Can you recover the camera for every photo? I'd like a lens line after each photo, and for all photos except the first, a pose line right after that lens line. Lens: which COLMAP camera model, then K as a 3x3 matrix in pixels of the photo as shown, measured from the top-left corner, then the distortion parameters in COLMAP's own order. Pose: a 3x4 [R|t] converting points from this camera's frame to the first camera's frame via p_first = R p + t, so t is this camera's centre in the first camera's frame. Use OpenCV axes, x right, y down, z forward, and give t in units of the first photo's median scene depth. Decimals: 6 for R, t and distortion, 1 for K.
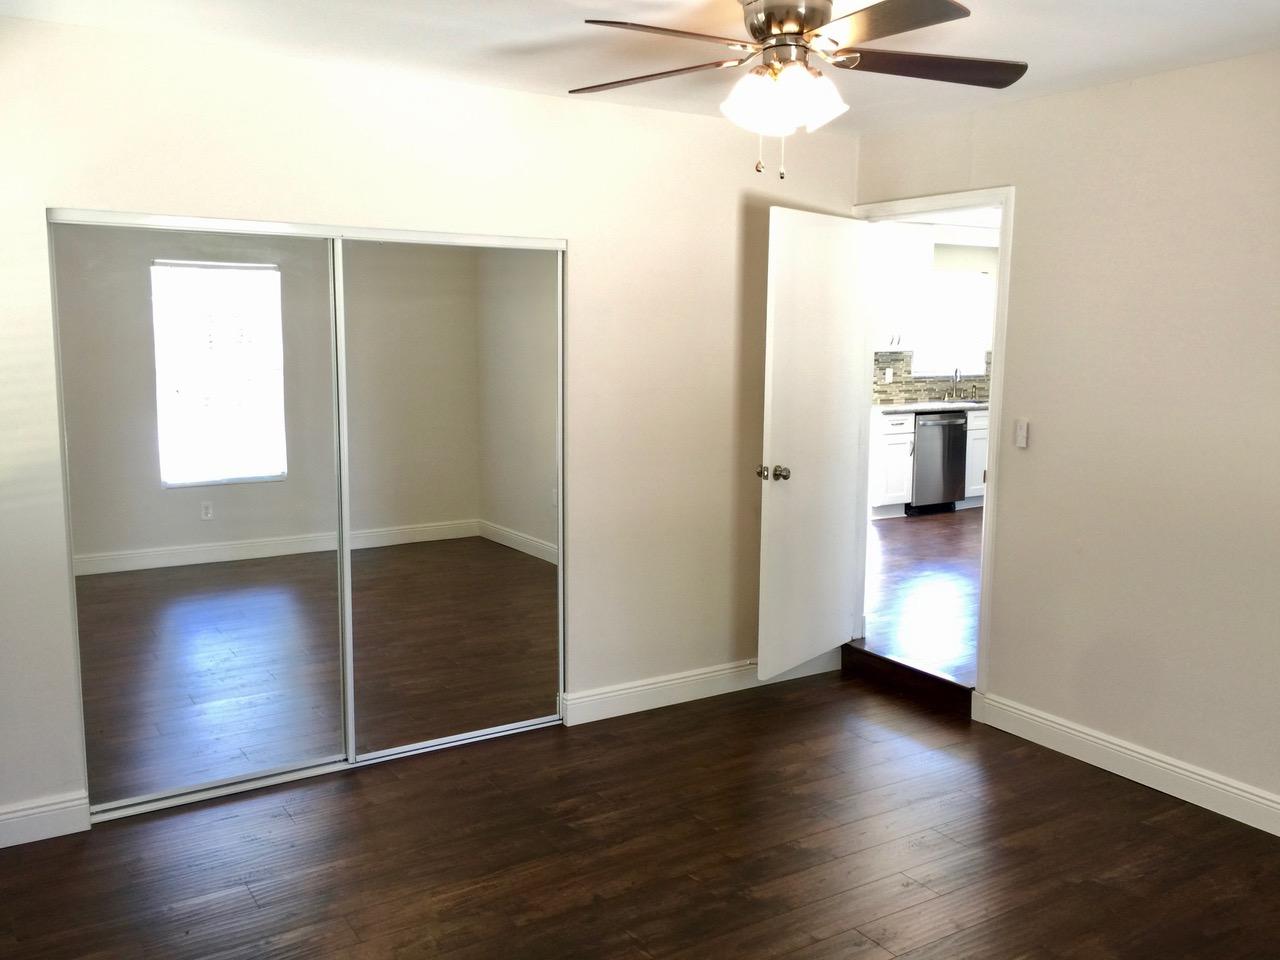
lens RADIAL K [[1116.5, 0, 622.6], [0, 1116.5, 479.6], [0, 0, 1]] dist [0.063480, -0.004940]
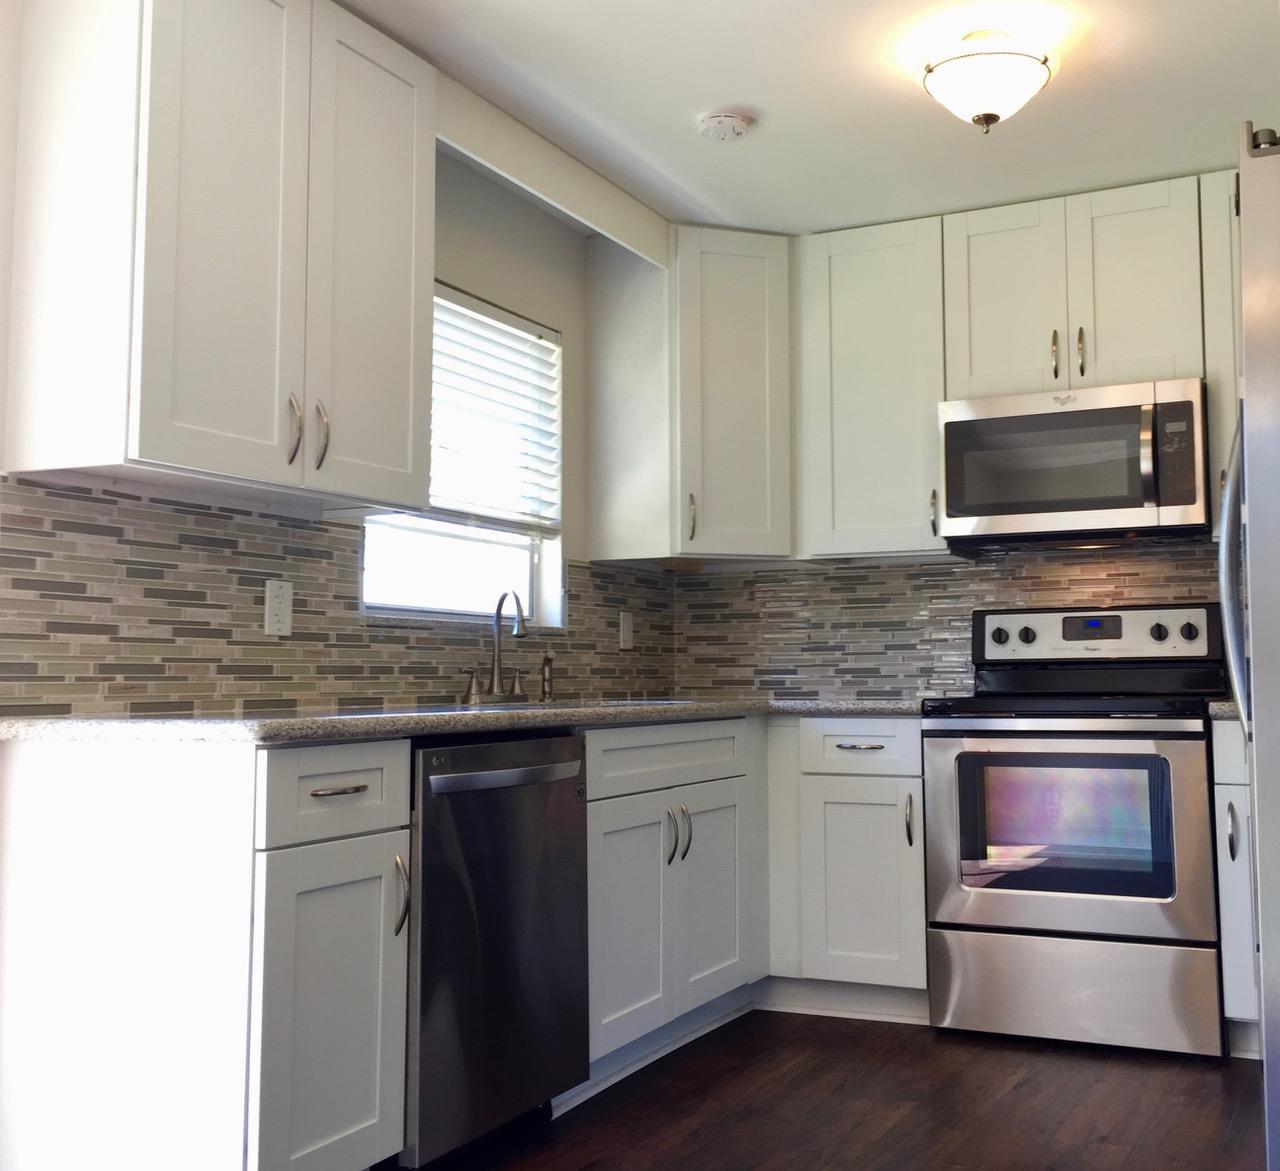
lens RADIAL K [[1425.9, 0, 692.5], [0, 1425.9, 582.9], [0, 0, 1]] dist [0.068385, -0.000184]
pose [[0.853720, 0.026960, 0.520034, 0.146767], [0.079968, 0.980025, -0.182088, -0.030531], [-0.514556, 0.197038, 0.834511, 0.672371]]
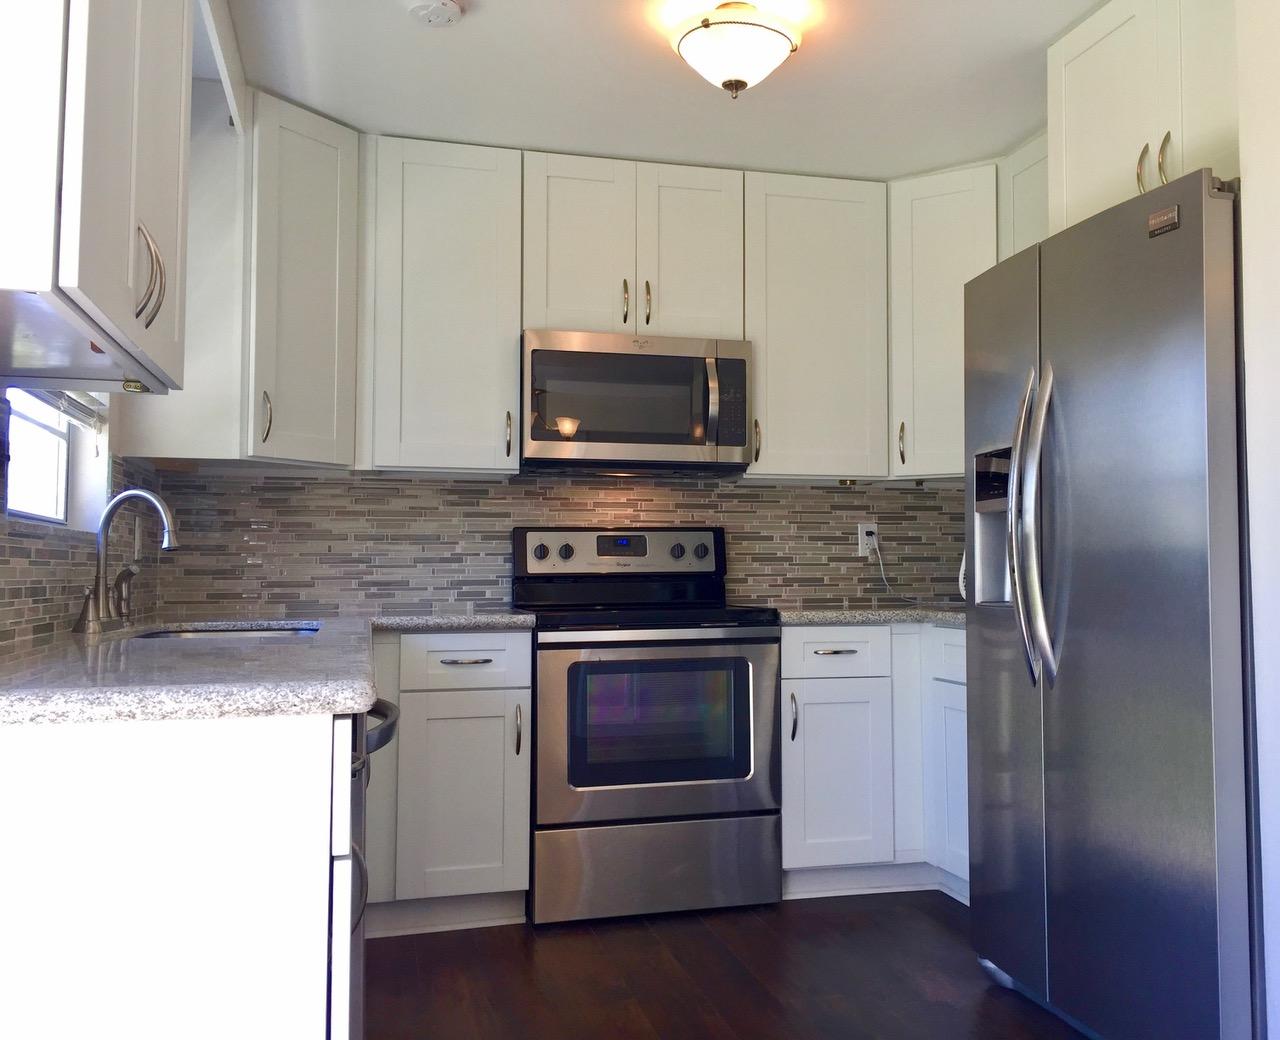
lens RADIAL K [[1241.5, 0, 659.6], [0, 1241.5, 517.4], [0, 0, 1]] dist [0.045181, 0.000248]
pose [[0.285253, 0.034580, 0.957828, 0.075045], [0.135422, 0.987869, -0.075995, -0.060364], [-0.948837, 0.151388, 0.277110, 0.833735]]
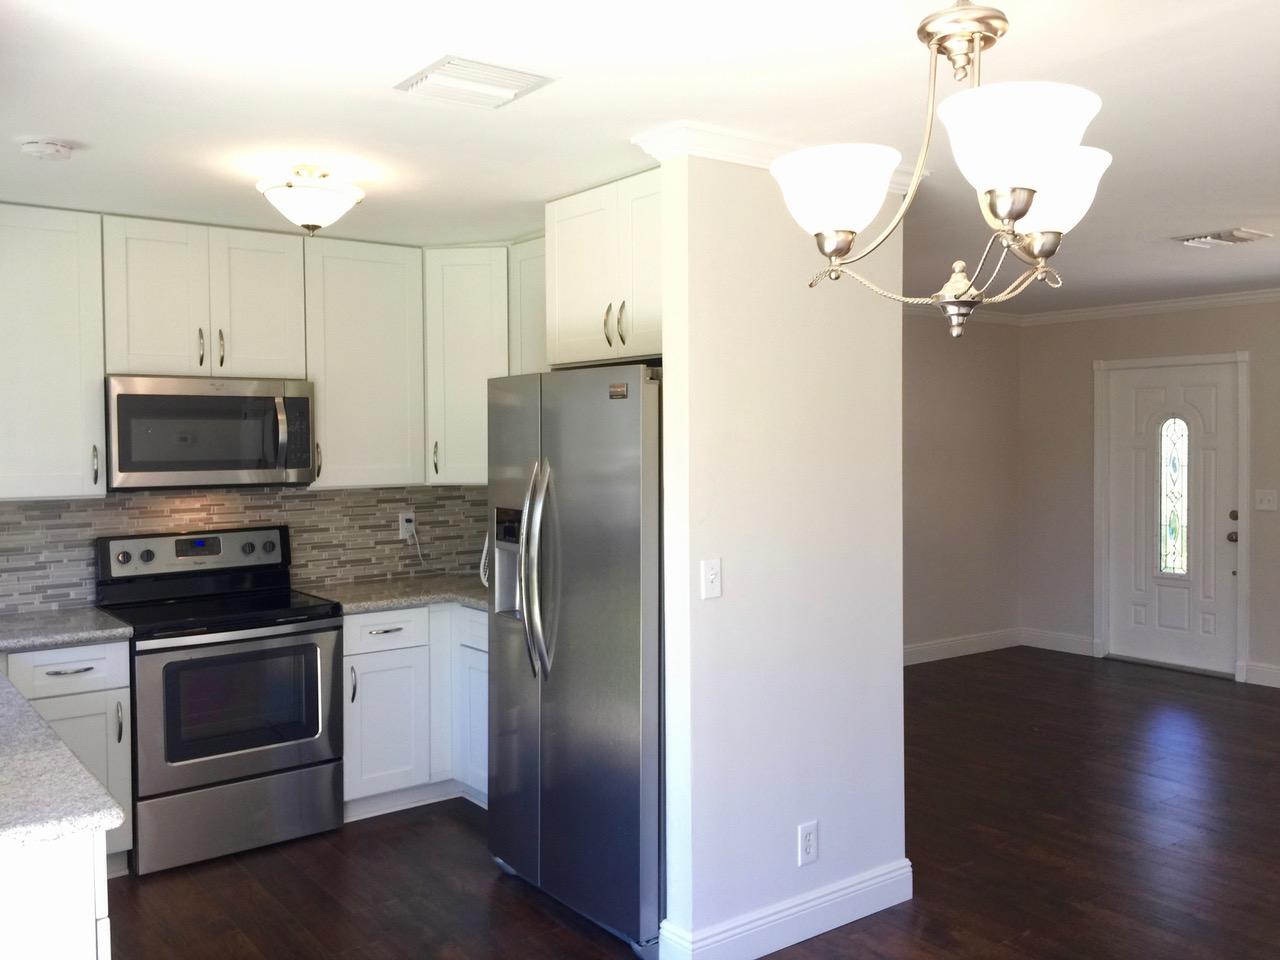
lens RADIAL K [[1194.7, 0, 671.3], [0, 1194.7, 480.3], [0, 0, 1]] dist [0.108508, -0.181782]
pose [[-0.121056, -0.061985, 0.990708, -0.021991], [0.136164, 0.987577, 0.078428, -0.120495], [-0.983262, 0.144393, -0.111112, 0.827900]]
